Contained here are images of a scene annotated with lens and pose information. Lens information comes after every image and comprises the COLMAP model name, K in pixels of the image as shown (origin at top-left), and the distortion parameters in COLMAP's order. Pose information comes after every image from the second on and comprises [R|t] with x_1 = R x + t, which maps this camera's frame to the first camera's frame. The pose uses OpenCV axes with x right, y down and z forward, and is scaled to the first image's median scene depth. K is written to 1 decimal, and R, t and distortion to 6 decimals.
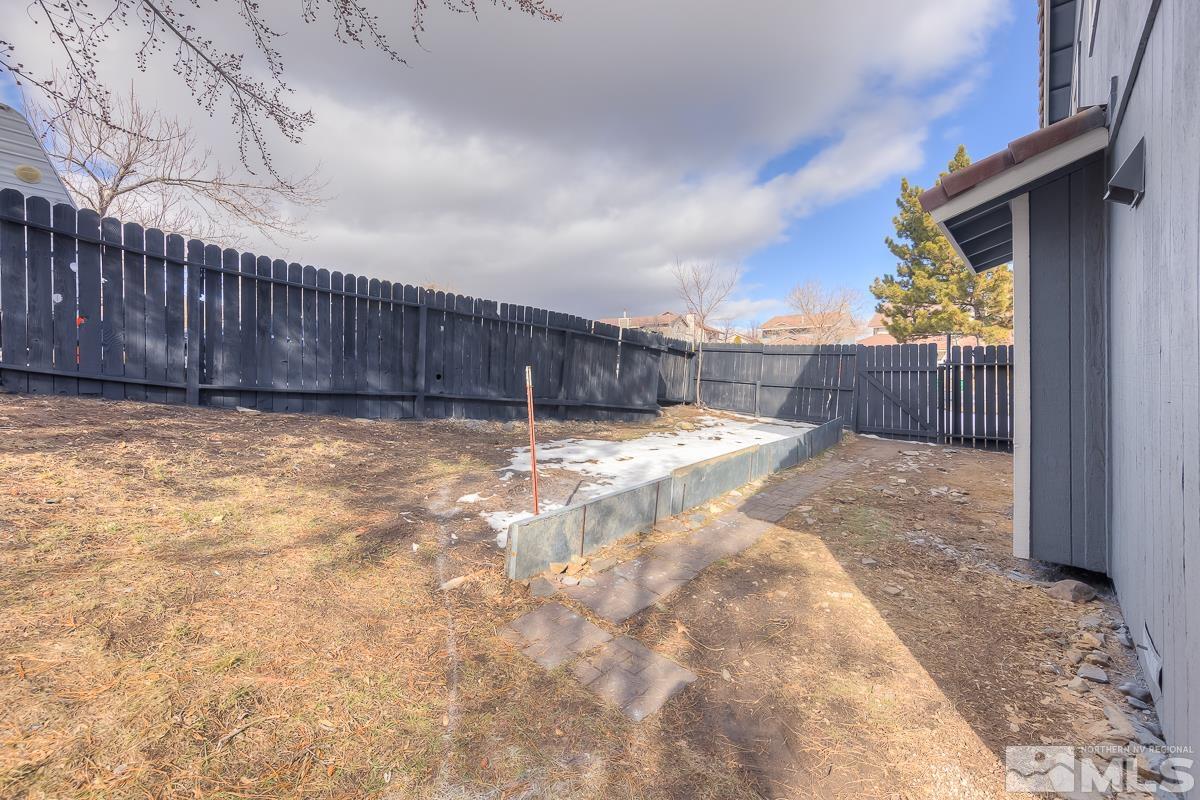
lens RADIAL K [[450.6, 0, 589.6], [0, 450.6, 374.1], [0, 0, 1]] dist [0.006567, -0.000526]
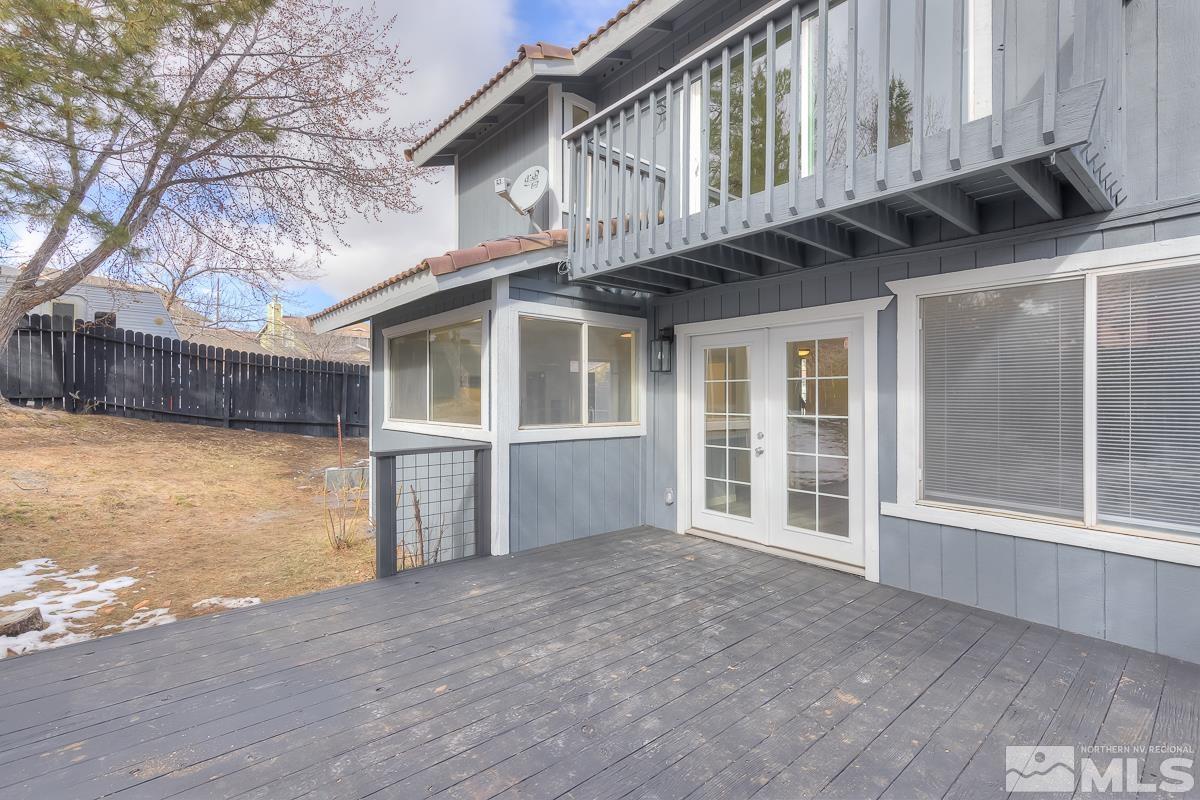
lens RADIAL K [[536.1, 0, 598.1], [0, 536.1, 392.7], [0, 0, 1]] dist [0.005236, 0.000561]
pose [[0.992281, 0.000526, -0.124012, 1.173071], [-0.002740, 0.999840, -0.017684, -0.054543], [0.123983, 0.017888, 0.992123, -1.292195]]
